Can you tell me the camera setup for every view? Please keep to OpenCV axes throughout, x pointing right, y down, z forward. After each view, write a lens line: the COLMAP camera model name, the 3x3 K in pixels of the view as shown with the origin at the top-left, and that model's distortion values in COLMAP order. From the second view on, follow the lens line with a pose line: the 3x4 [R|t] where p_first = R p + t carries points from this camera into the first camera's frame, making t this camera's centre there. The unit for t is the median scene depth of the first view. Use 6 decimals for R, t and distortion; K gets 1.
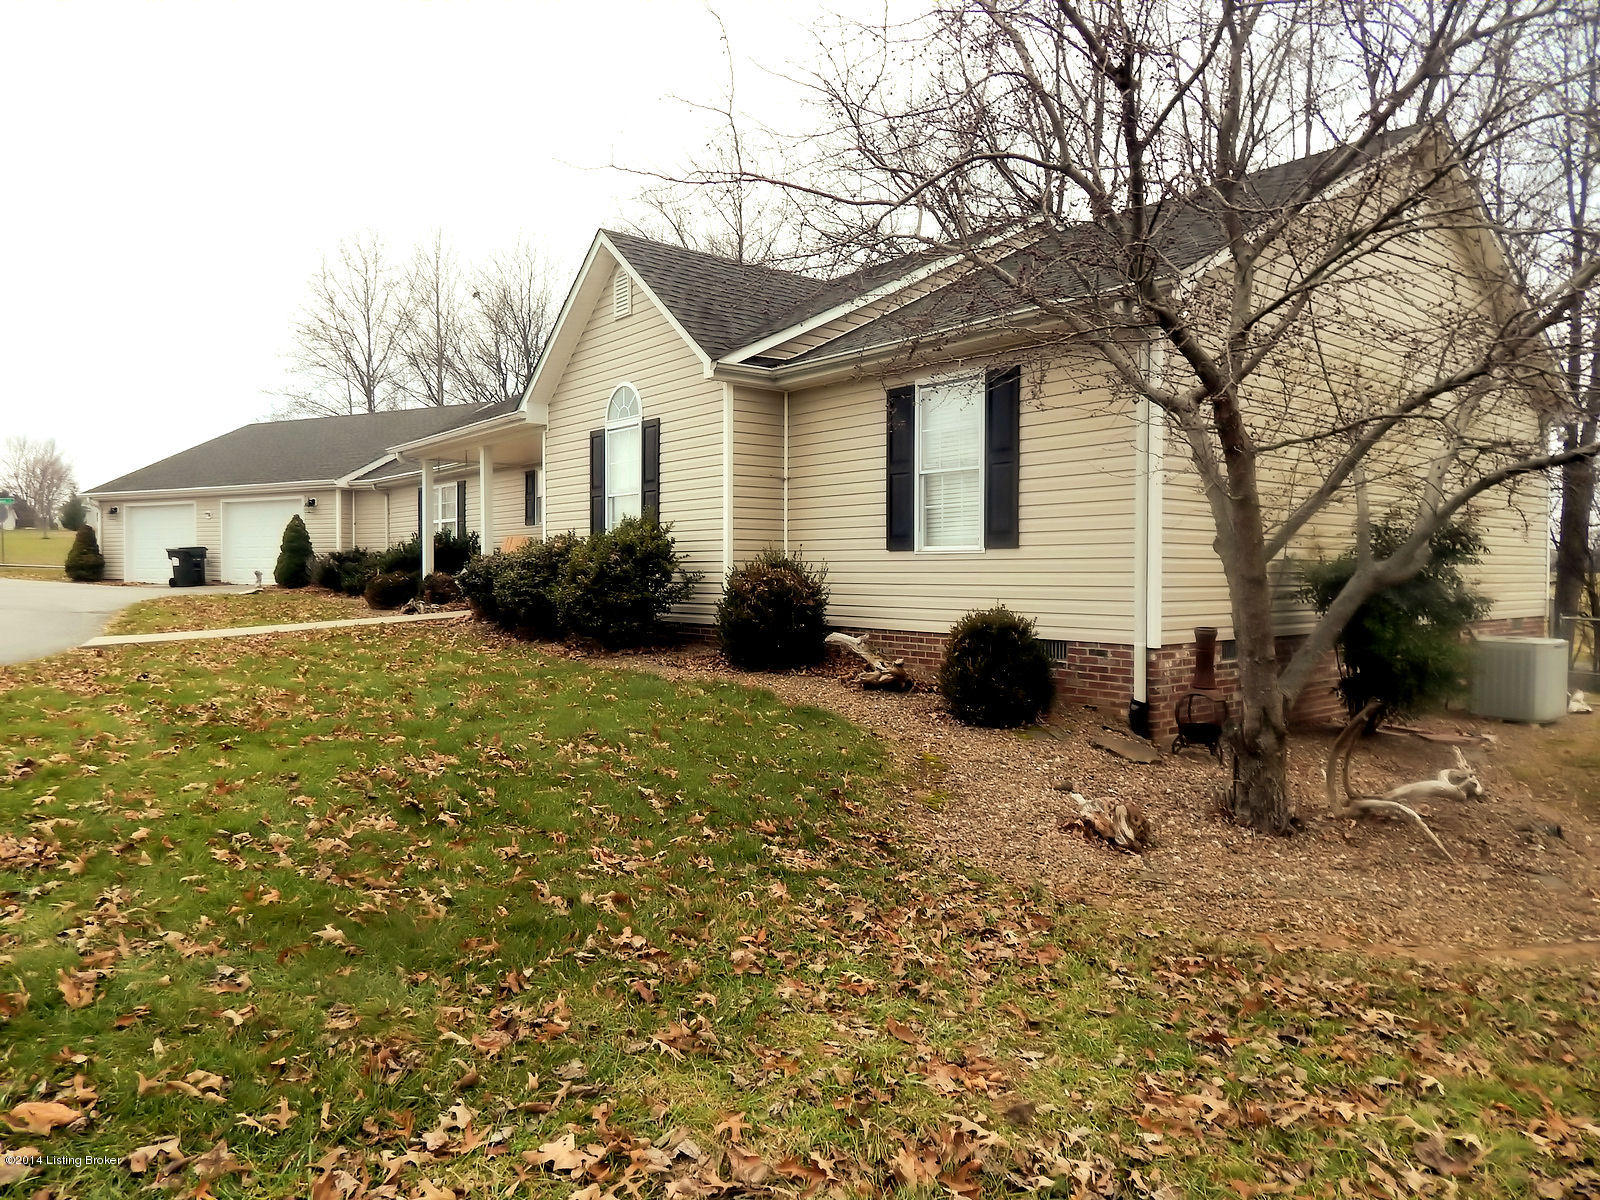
lens RADIAL K [[1054.2, 0, 800.0], [0, 1054.2, 600.0], [0, 0, 1]] dist [0.002379, -0.011666]
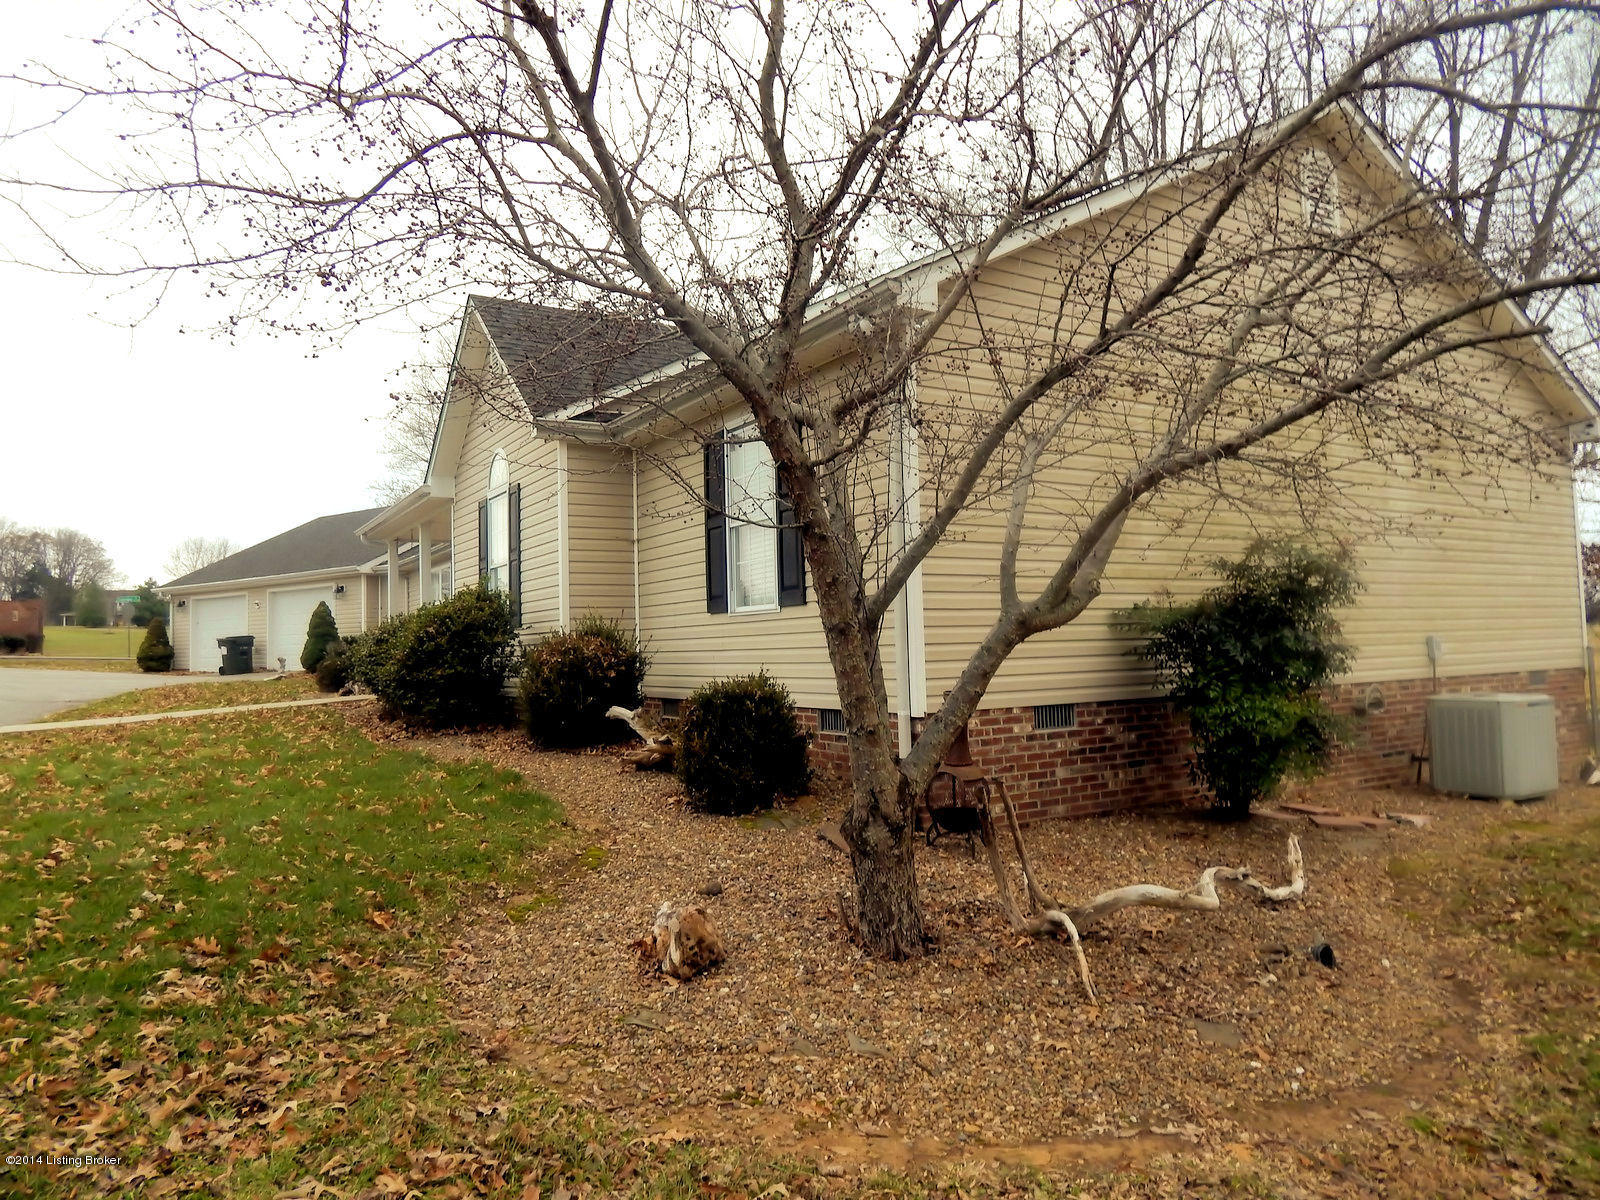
lens RADIAL K [[1054.2, 0, 800.0], [0, 1054.2, 600.0], [0, 0, 1]] dist [0.002379, -0.011666]
pose [[0.991078, -0.034191, -0.128821, 0.289235], [0.024981, 0.997059, -0.072451, 0.009110], [0.130919, 0.068587, 0.989018, 0.122856]]
